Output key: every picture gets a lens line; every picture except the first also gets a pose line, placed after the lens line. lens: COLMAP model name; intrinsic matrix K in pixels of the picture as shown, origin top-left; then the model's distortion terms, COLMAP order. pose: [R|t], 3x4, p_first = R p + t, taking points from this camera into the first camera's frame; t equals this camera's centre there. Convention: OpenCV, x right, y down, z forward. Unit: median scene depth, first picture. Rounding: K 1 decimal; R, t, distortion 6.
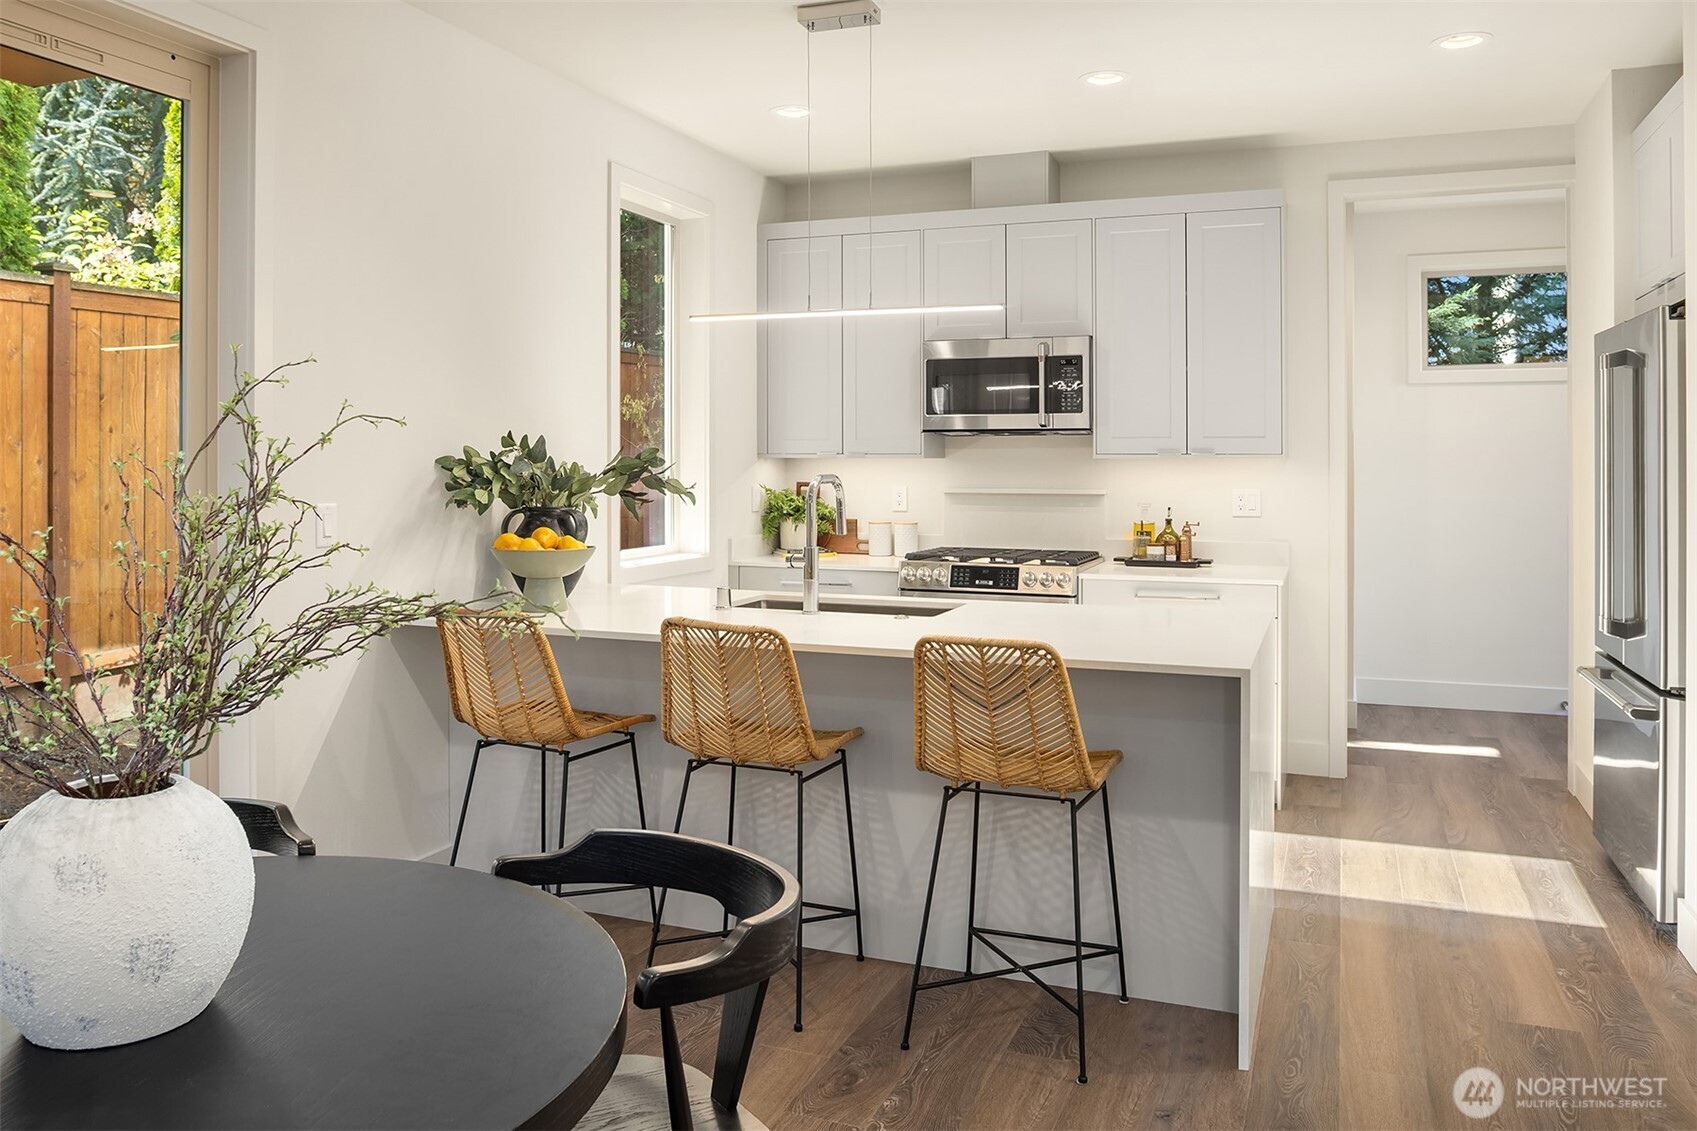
lens RADIAL K [[1307.2, 0, 828.3], [0, 1307.2, 460.1], [0, 0, 1]] dist [-0.054302, 0.032130]
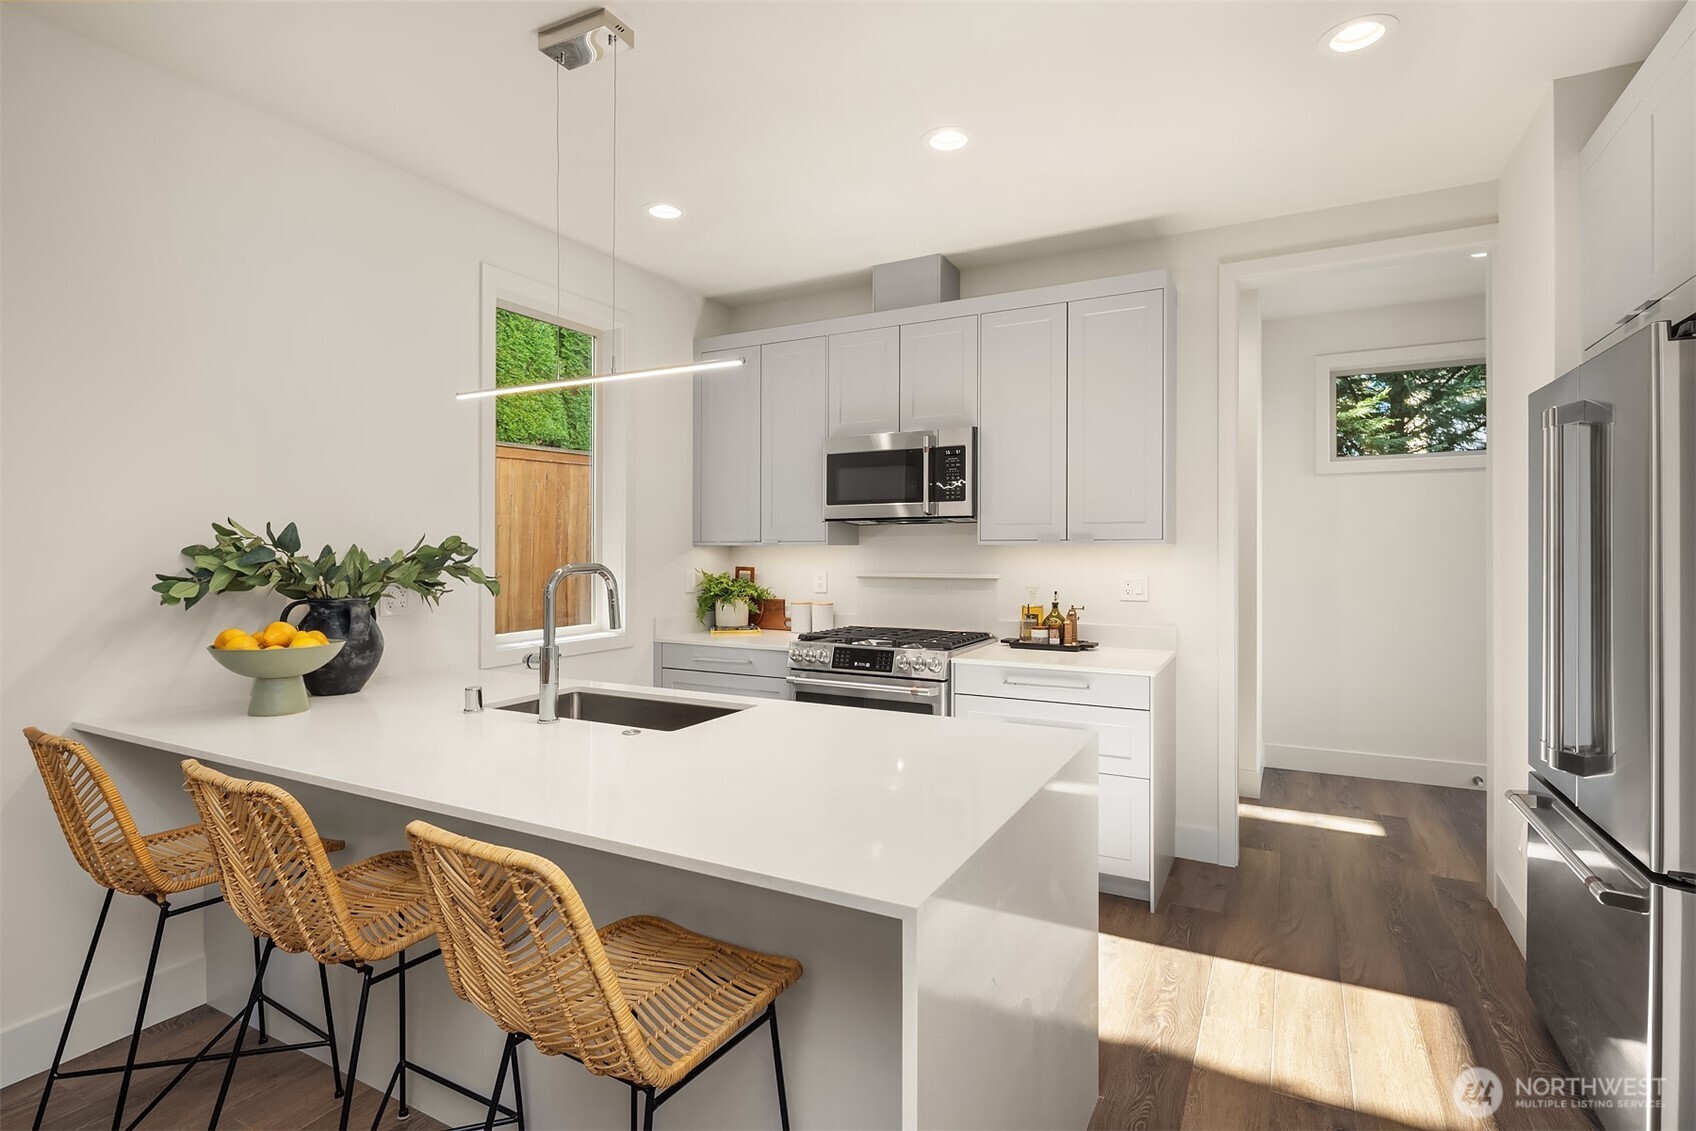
lens RADIAL K [[832.4, 0, 834.8], [0, 832.4, 554.8], [0, 0, 1]] dist [0.006334, -0.004887]
pose [[0.991890, -0.002747, -0.127071, 0.174776], [0.004025, 0.999944, 0.009796, -0.000215], [0.127037, -0.010228, 0.991845, 0.326182]]
